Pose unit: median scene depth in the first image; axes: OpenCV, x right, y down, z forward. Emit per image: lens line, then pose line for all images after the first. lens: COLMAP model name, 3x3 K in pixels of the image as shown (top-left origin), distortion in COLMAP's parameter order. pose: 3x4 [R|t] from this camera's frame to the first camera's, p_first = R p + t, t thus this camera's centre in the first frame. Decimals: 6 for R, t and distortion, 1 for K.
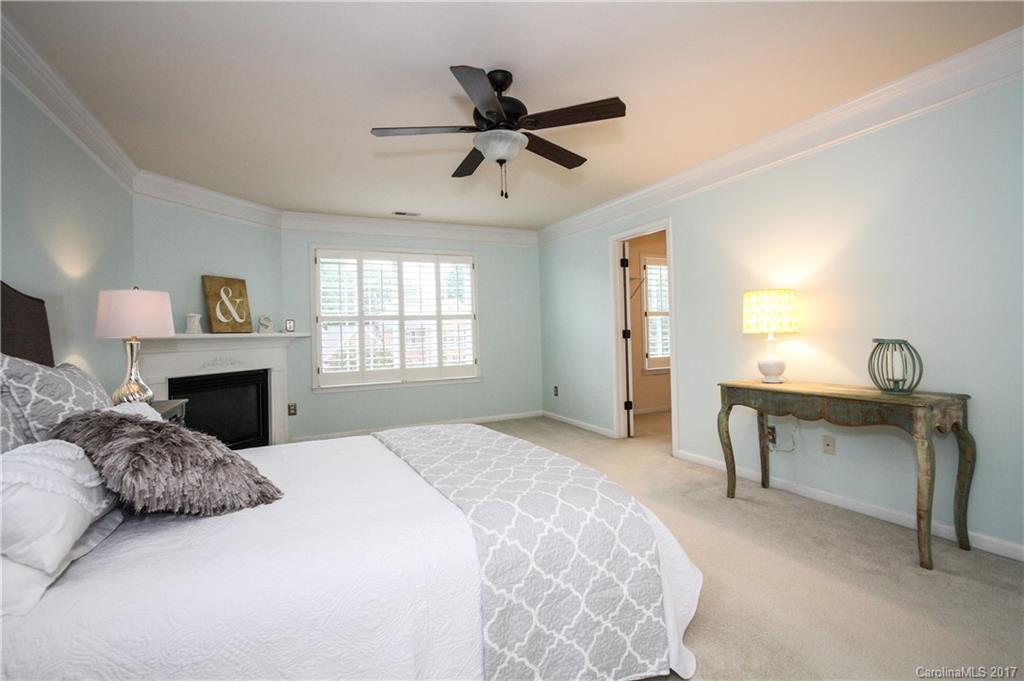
lens RADIAL K [[470.2, 0, 510.4], [0, 470.2, 336.1], [0, 0, 1]] dist [-0.011503, -0.000056]
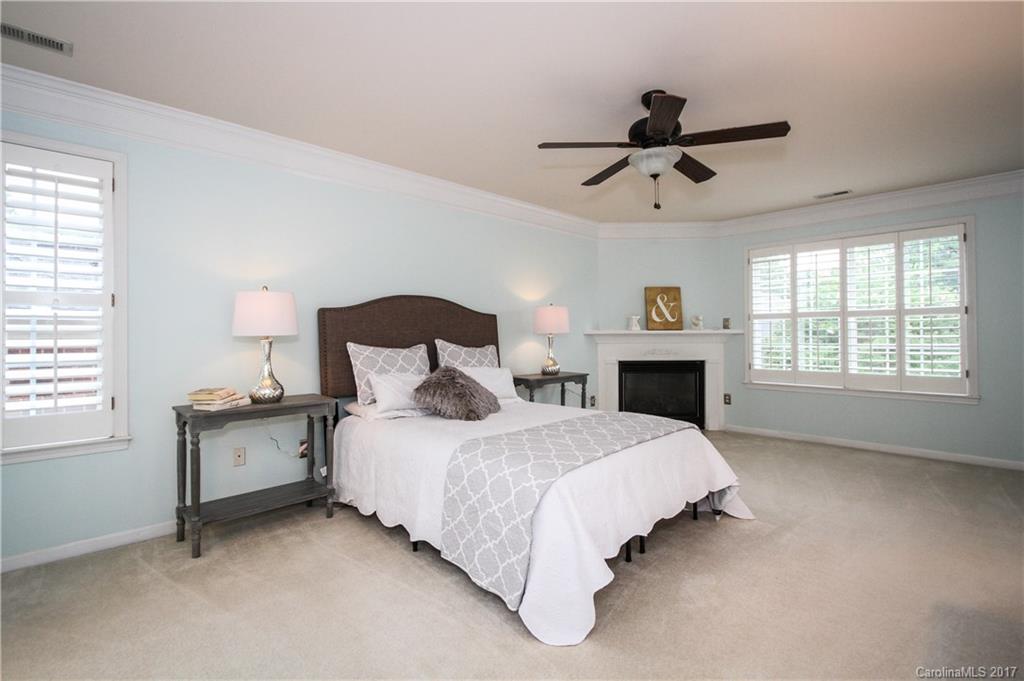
lens RADIAL K [[470.2, 0, 510.9], [0, 470.2, 335.5], [0, 0, 1]] dist [-0.011503, -0.000056]
pose [[0.313744, 0.024179, -0.949200, 0.459682], [-0.009563, 0.999705, 0.022305, -0.015017], [0.949459, 0.002079, 0.313883, 0.180486]]
